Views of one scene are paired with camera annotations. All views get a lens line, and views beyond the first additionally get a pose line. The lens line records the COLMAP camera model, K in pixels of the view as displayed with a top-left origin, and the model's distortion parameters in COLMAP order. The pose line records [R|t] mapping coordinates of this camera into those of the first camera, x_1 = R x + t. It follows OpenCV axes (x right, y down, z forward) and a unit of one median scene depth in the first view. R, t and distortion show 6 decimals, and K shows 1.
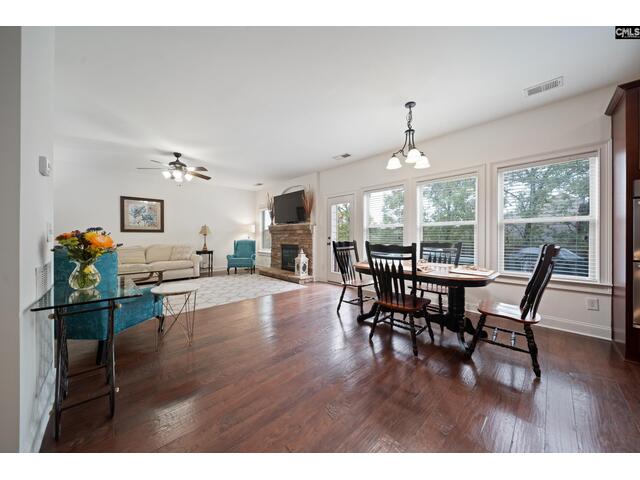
lens RADIAL K [[223.6, 0, 320.0], [0, 223.6, 240.0], [0, 0, 1]] dist [-0.008419, -0.000211]
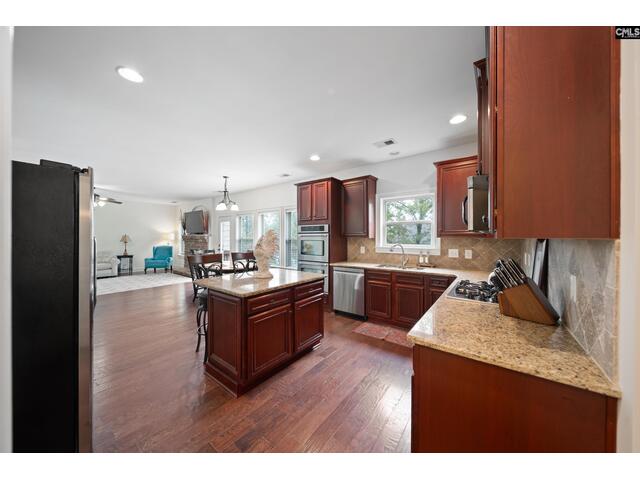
lens RADIAL K [[223.6, 0, 320.0], [0, 223.6, 240.0], [0, 0, 1]] dist [-0.008419, -0.000211]
pose [[0.988612, -0.001652, 0.150478, 0.425685], [0.001662, 0.999999, 0.000058, -0.040203], [-0.150477, 0.000193, 0.988613, -0.446303]]
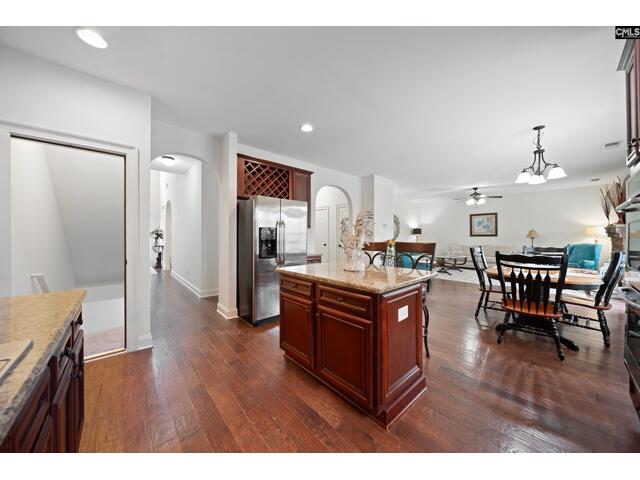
lens RADIAL K [[223.6, 0, 320.0], [0, 223.6, 240.0], [0, 0, 1]] dist [-0.008419, -0.000211]
pose [[-0.031588, 0.015515, -0.999381, 0.733246], [-0.014217, 0.999771, 0.015970, -0.019889], [0.999400, 0.014713, -0.031360, -0.039966]]
